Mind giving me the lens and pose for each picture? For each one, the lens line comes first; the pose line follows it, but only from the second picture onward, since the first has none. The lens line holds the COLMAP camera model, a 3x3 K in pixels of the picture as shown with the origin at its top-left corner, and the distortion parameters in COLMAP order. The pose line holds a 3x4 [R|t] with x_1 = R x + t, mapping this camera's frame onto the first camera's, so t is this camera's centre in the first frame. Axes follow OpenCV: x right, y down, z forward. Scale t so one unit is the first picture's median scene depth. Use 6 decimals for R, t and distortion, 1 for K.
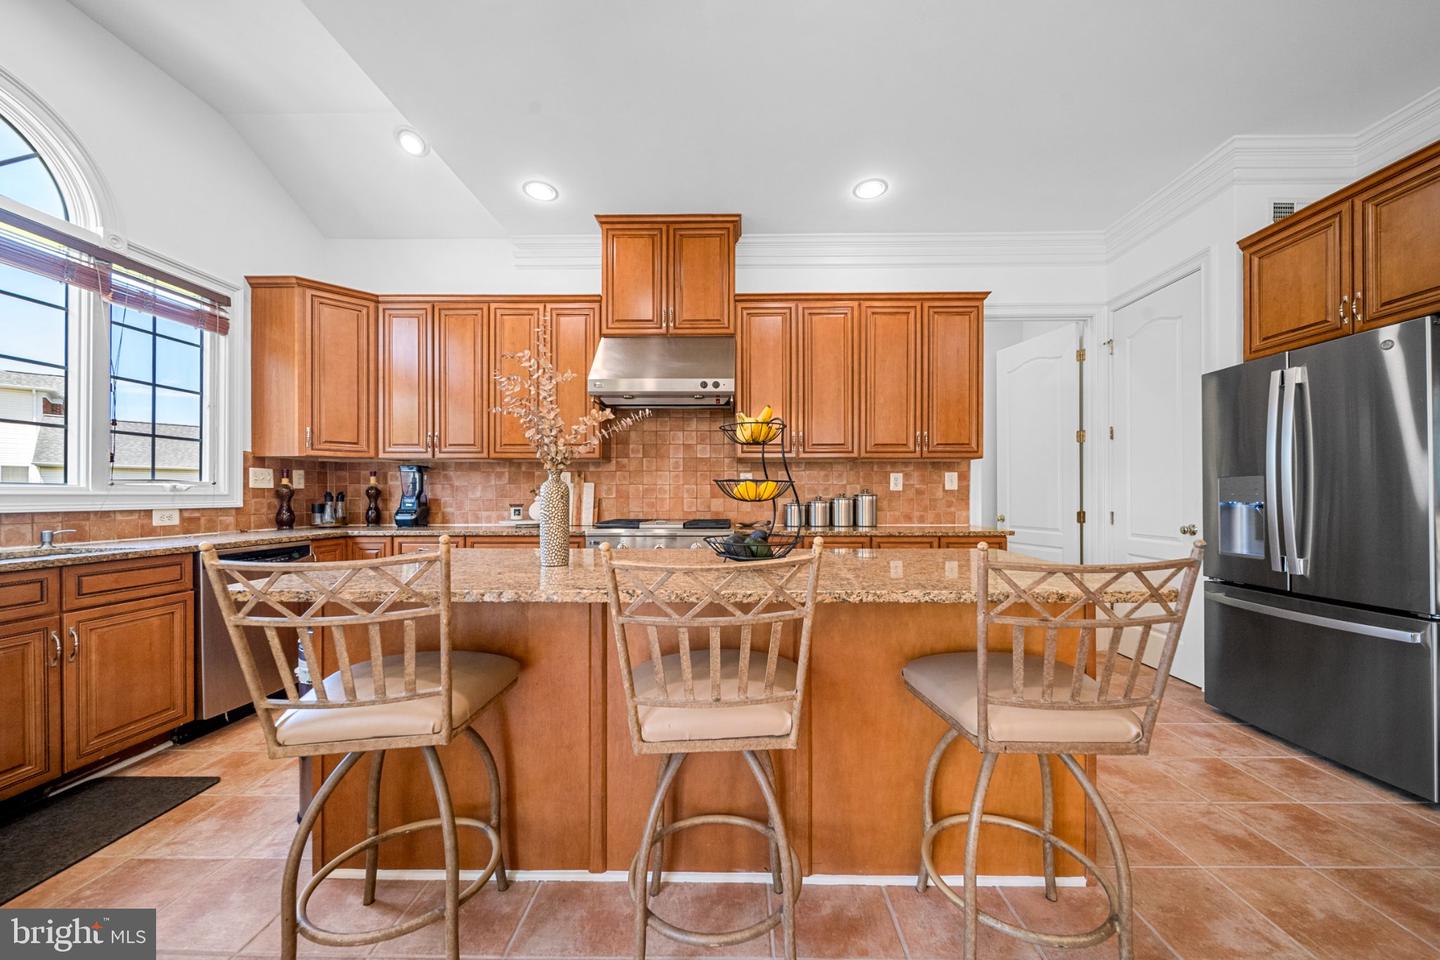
lens RADIAL K [[516.0, 0, 734.4], [0, 516.0, 494.4], [0, 0, 1]] dist [-0.004827, 0.000620]
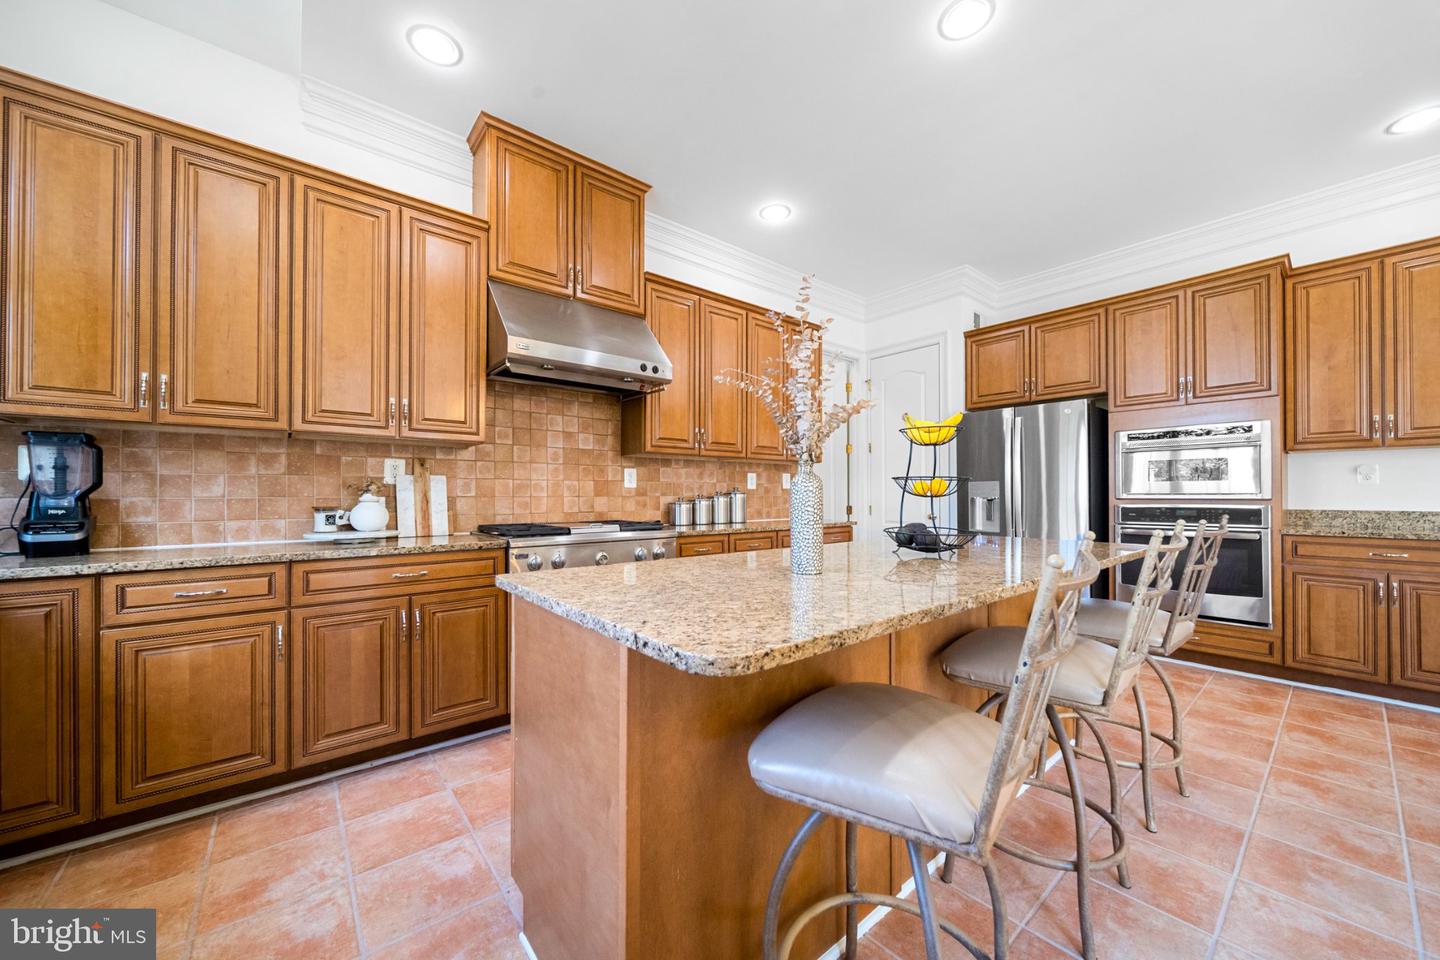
lens RADIAL K [[516.0, 0, 725.4], [0, 516.0, 489.3], [0, 0, 1]] dist [-0.004827, 0.000620]
pose [[0.760901, 0.005924, 0.648841, -0.477155], [0.000591, 0.999952, -0.009823, 0.004131], [-0.648868, 0.007857, 0.760860, 0.219965]]
